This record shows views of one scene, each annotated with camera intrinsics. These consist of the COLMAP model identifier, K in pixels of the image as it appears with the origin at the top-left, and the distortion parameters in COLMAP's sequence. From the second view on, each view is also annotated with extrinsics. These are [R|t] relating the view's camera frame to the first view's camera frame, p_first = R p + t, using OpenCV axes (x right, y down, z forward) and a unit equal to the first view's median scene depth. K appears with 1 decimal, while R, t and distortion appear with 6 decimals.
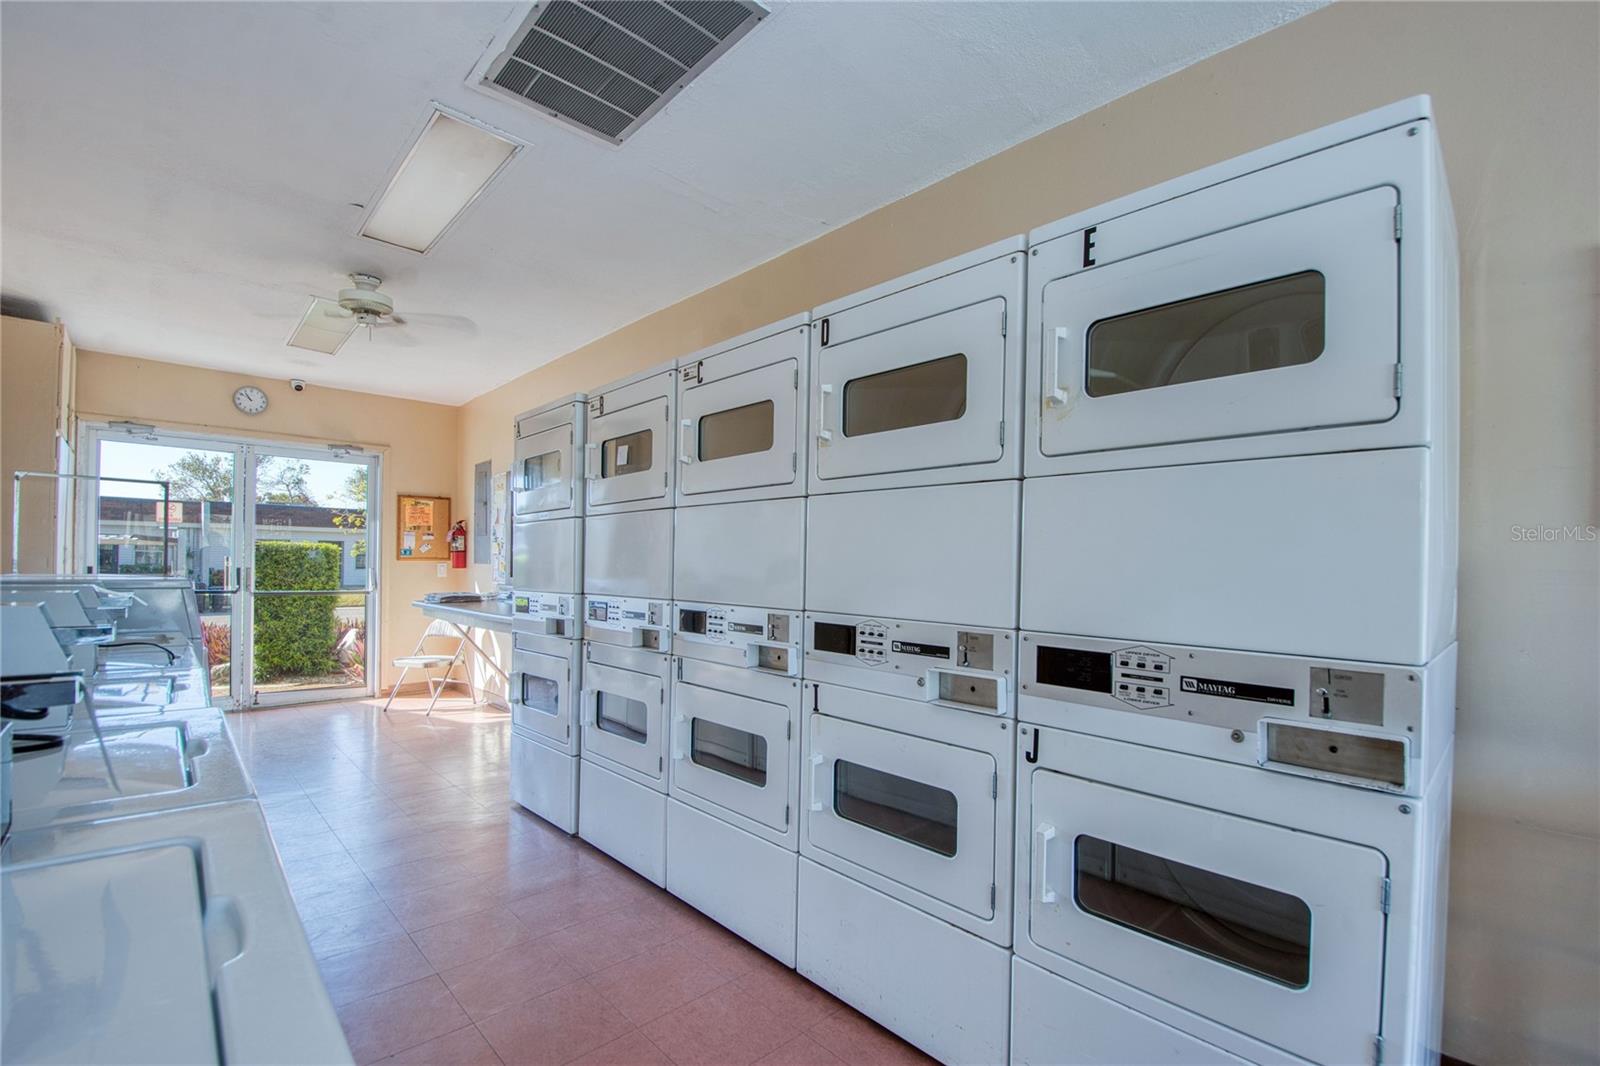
lens RADIAL K [[700.7, 0, 796.4], [0, 700.7, 560.5], [0, 0, 1]] dist [0.030197, 0.000142]
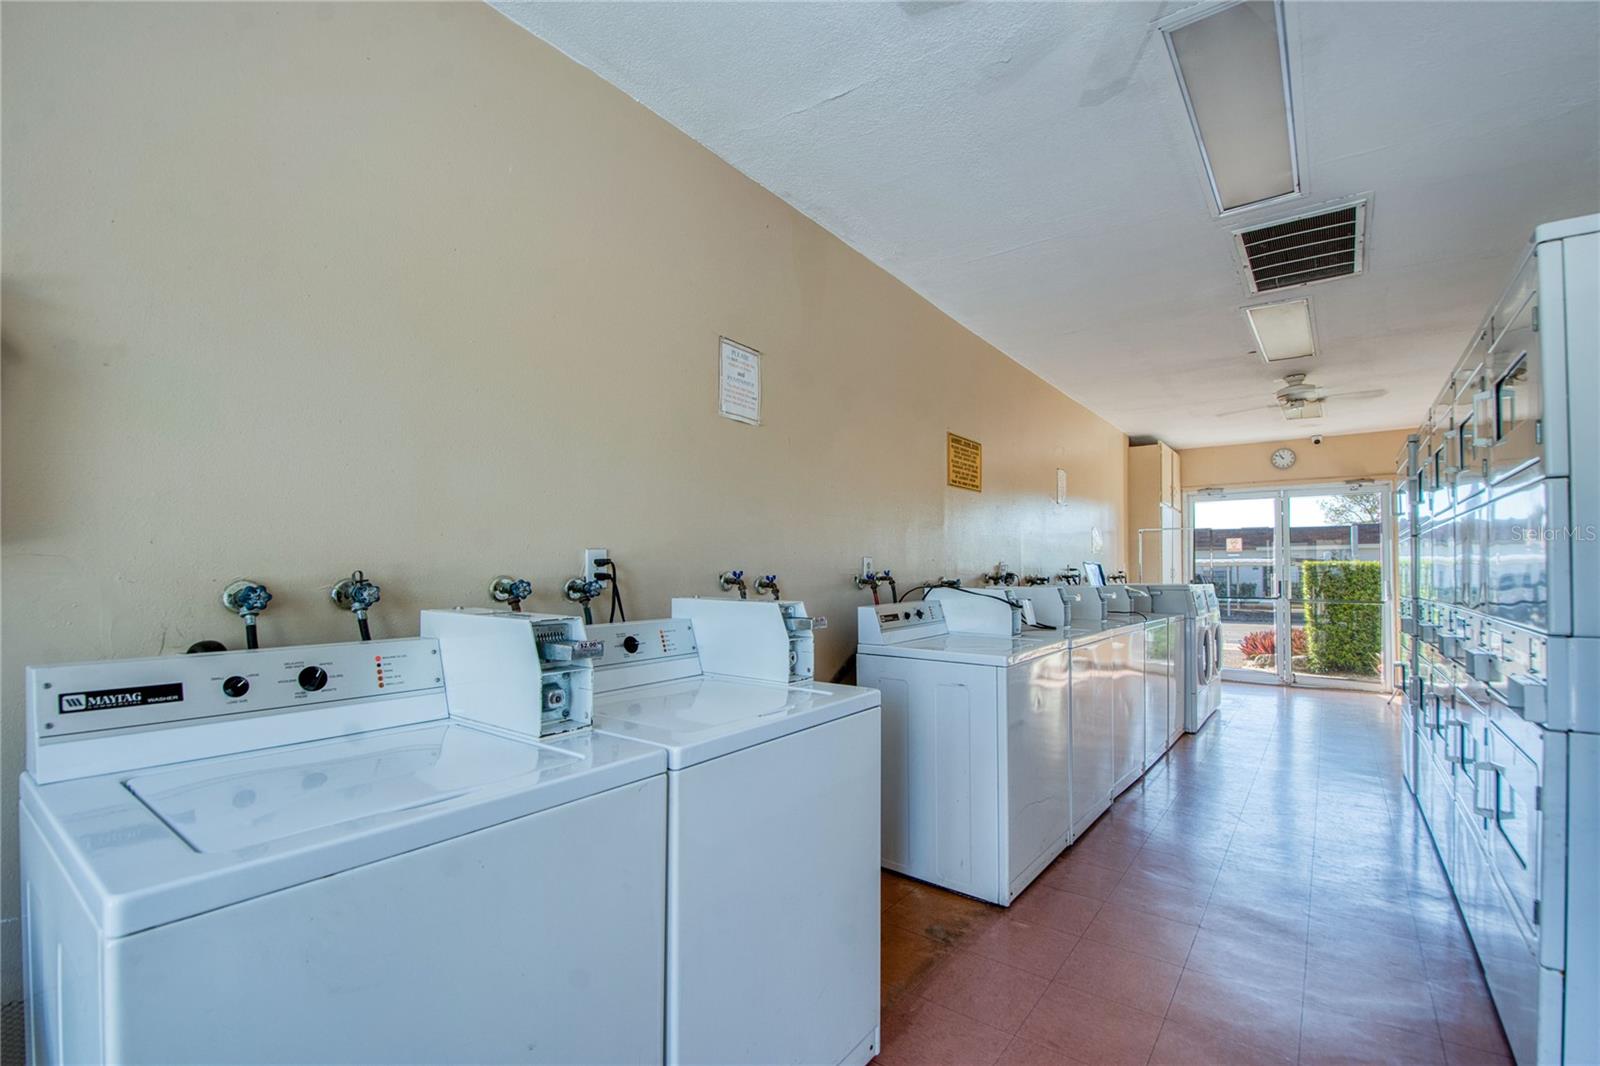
lens RADIAL K [[700.7, 0, 796.4], [0, 700.7, 560.5], [0, 0, 1]] dist [0.030197, 0.000142]
pose [[0.175760, -0.025812, -0.984095, 0.386781], [-0.000649, 0.999653, -0.026336, 0.007447], [0.984433, 0.005267, 0.175682, -0.149864]]
